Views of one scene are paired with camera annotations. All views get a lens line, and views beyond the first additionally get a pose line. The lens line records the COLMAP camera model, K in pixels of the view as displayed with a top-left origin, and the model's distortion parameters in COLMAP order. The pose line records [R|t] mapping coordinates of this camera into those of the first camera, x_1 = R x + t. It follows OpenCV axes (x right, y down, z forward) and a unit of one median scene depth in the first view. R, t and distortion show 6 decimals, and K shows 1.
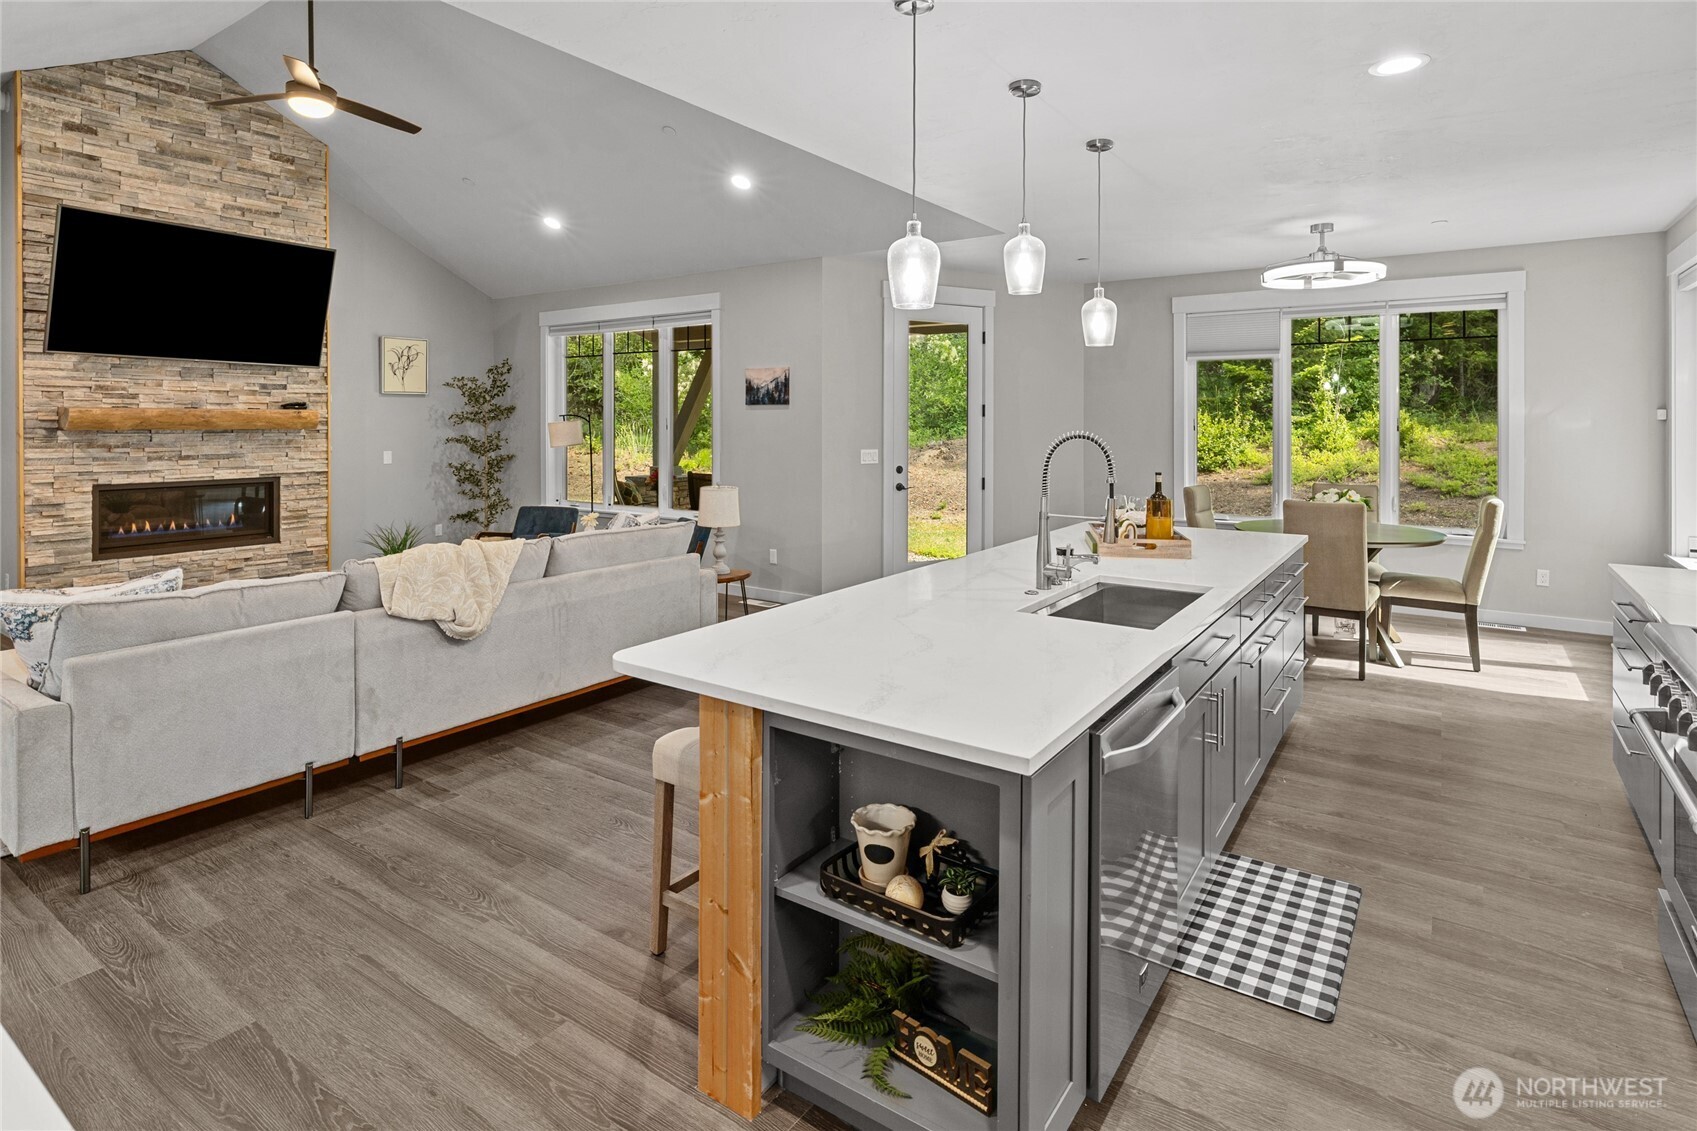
lens RADIAL K [[874.9, 0, 854.4], [0, 874.9, 428.8], [0, 0, 1]] dist [-0.001572, 0.001399]
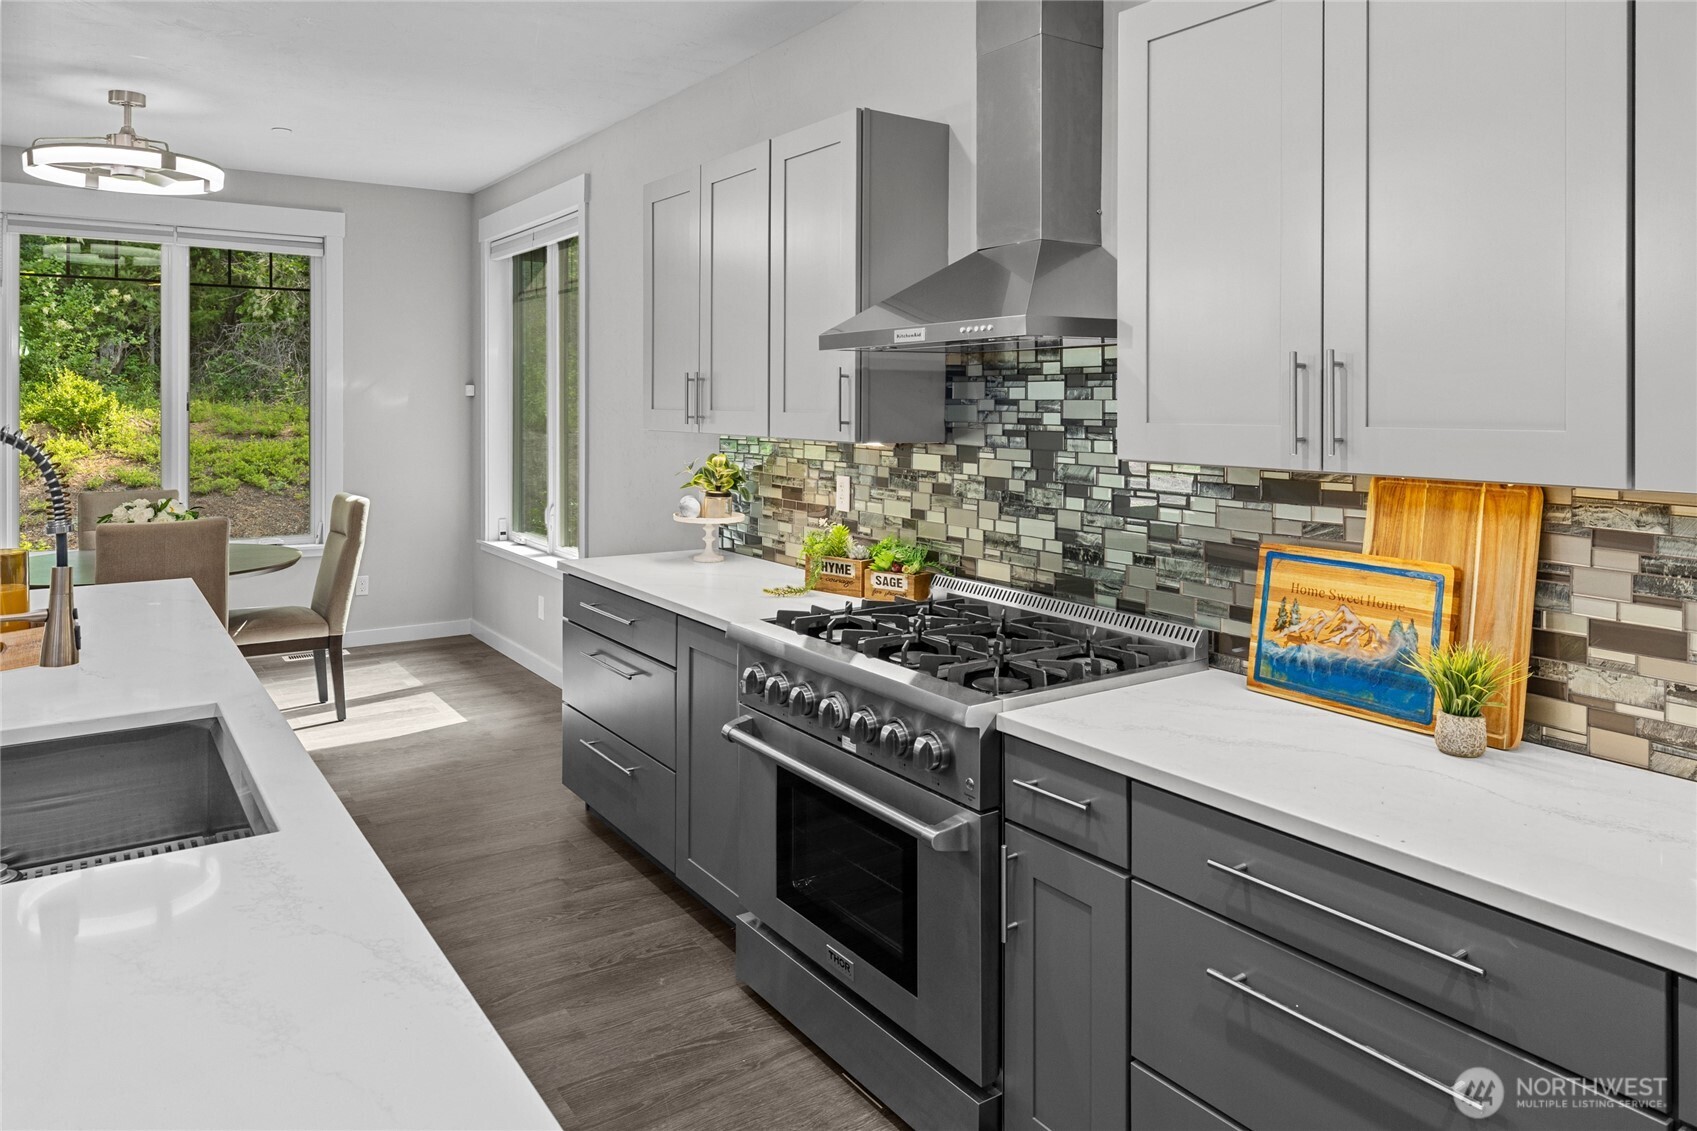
lens RADIAL K [[1129.3, 0, 851.0], [0, 1129.3, 400.5], [0, 0, 1]] dist [-0.000660, -0.000519]
pose [[0.353725, -0.000490, 0.935349, -0.049746], [0.004895, 0.999987, -0.001327, -0.001825], [-0.935337, 0.005048, 0.353723, 0.174152]]
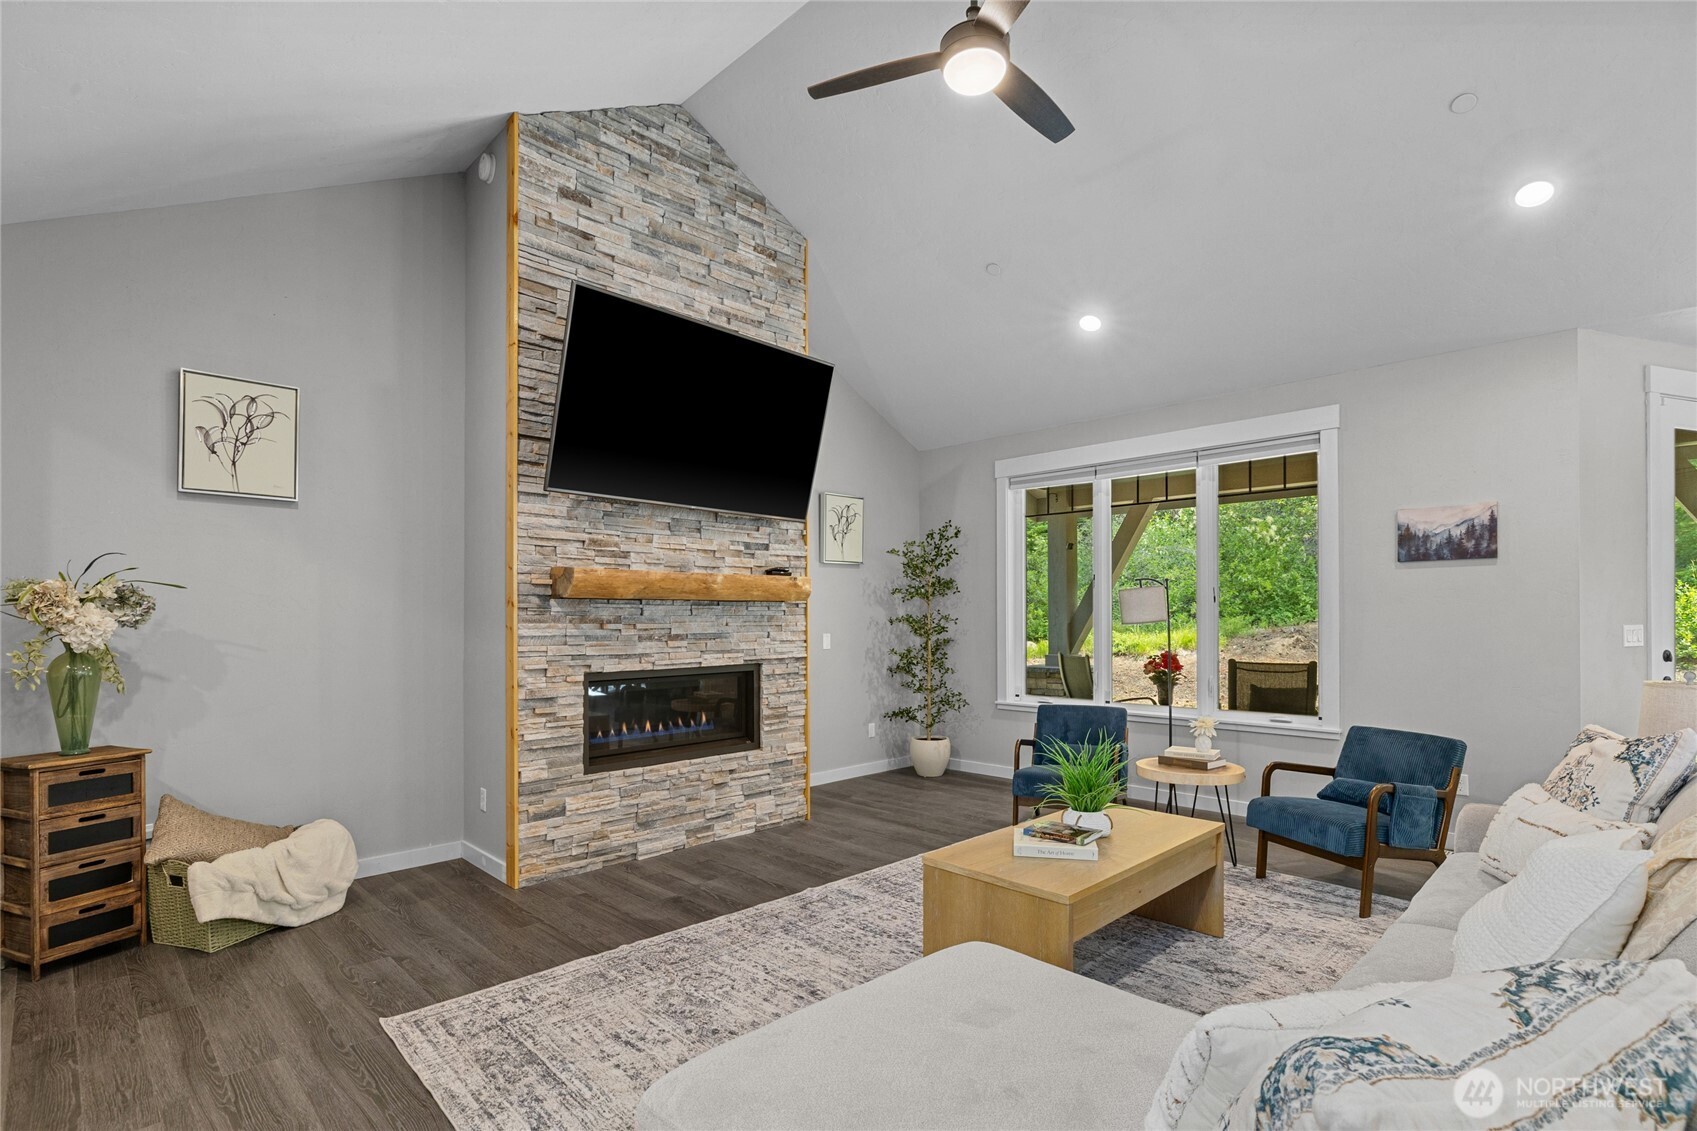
lens RADIAL K [[813.8, 0, 852.3], [0, 813.8, 614.6], [0, 0, 1]] dist [-0.006466, 0.000090]
pose [[0.984020, -0.006451, -0.177939, -0.475190], [0.004294, 0.999913, -0.012505, 0.022187], [0.178004, 0.011541, 0.983962, 0.324694]]
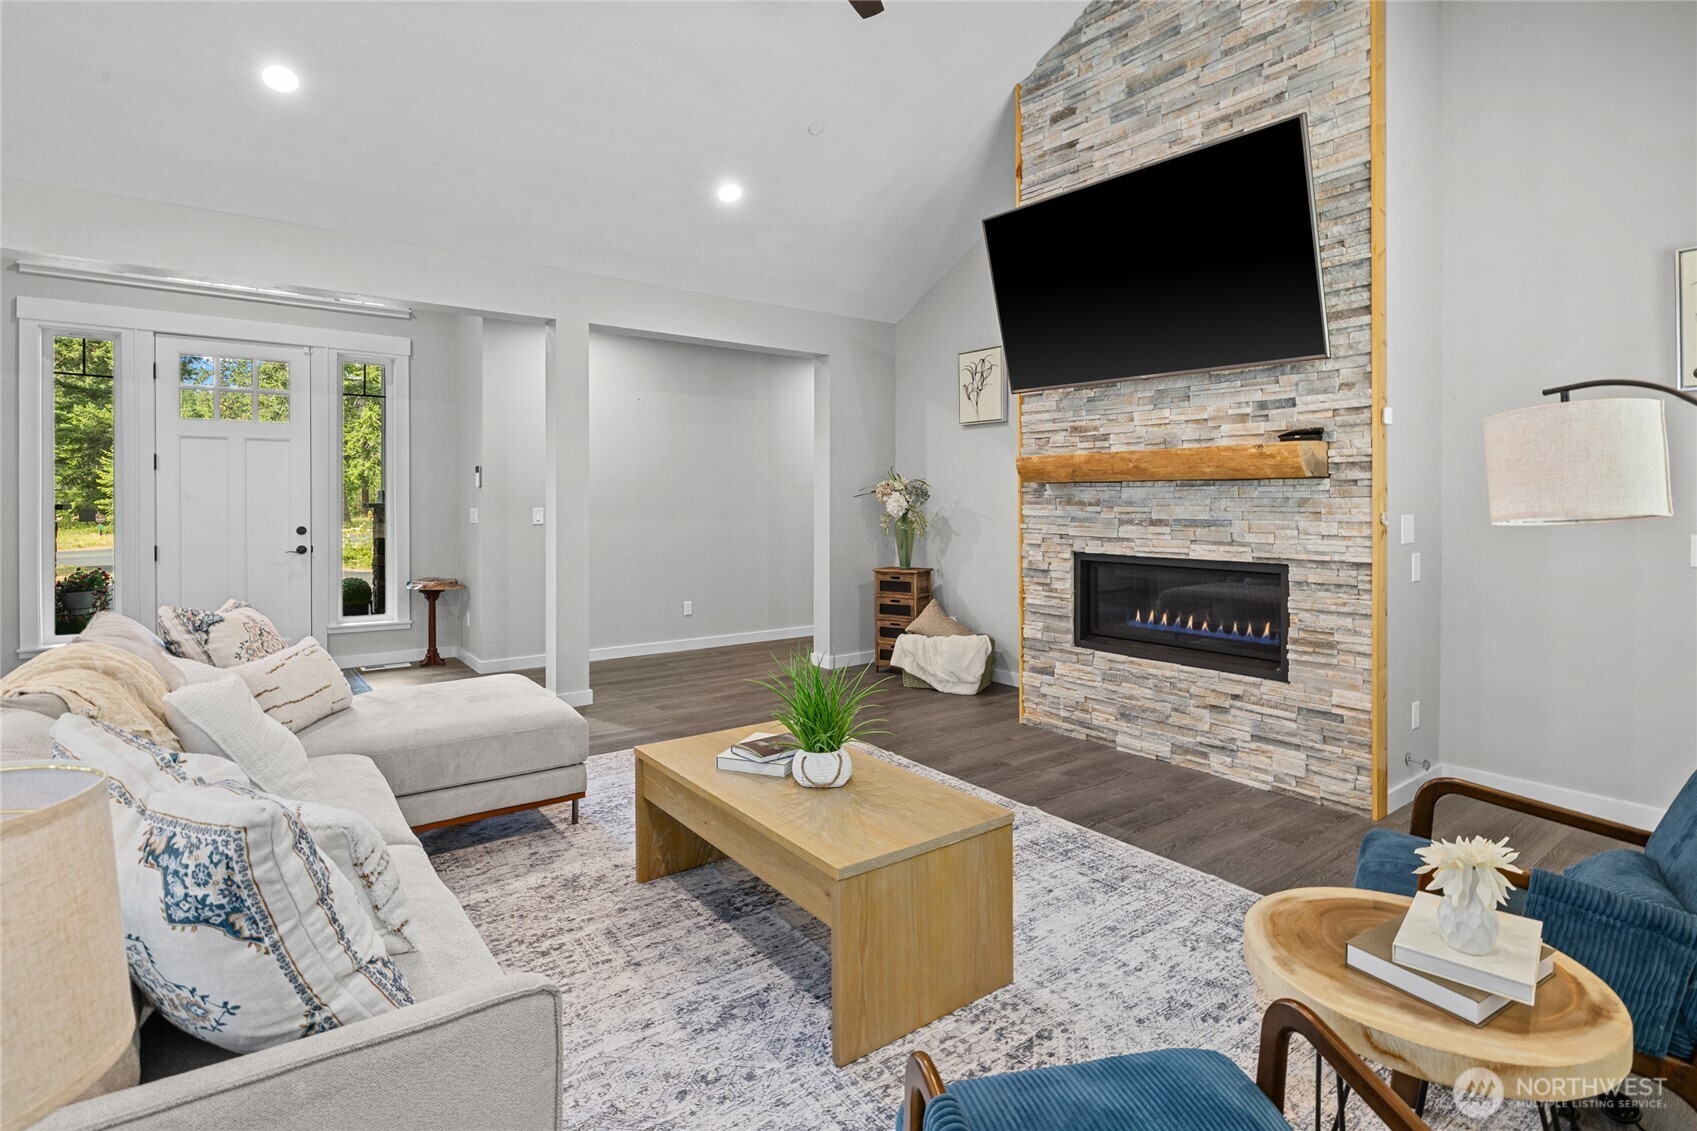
lens RADIAL K [[842.7, 0, 850.5], [0, 842.7, 504.4], [0, 0, 1]] dist [-0.001308, 0.000229]
pose [[-0.305051, -0.000163, -0.952336, -0.064919], [-0.012517, 0.999914, 0.003839, 0.018851], [0.952254, 0.013092, -0.305026, 0.947490]]
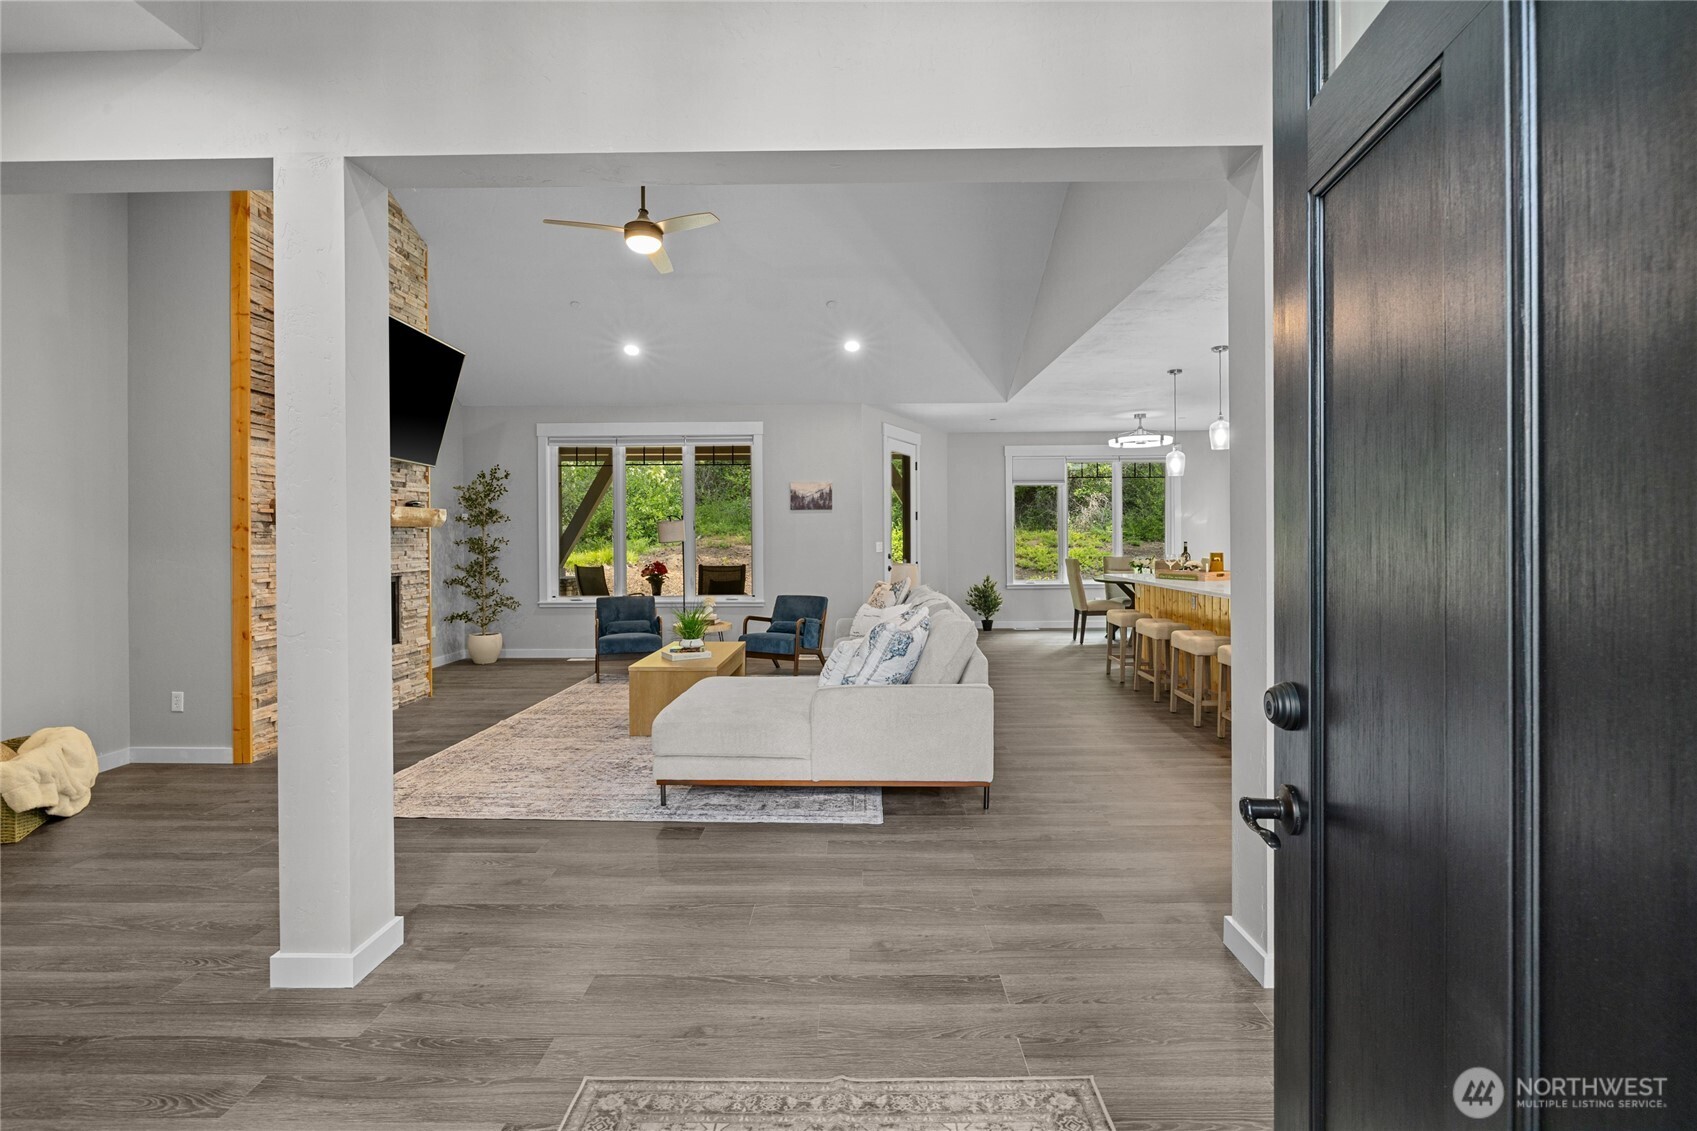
lens RADIAL K [[762.3, 0, 845.7], [0, 762.3, 545.0], [0, 0, 1]] dist [-0.000356, 0.000003]
pose [[0.829809, -0.012829, 0.557901, -0.759604], [0.012764, 0.999911, 0.004008, 0.024233], [-0.557902, 0.003795, 0.829898, 0.009021]]
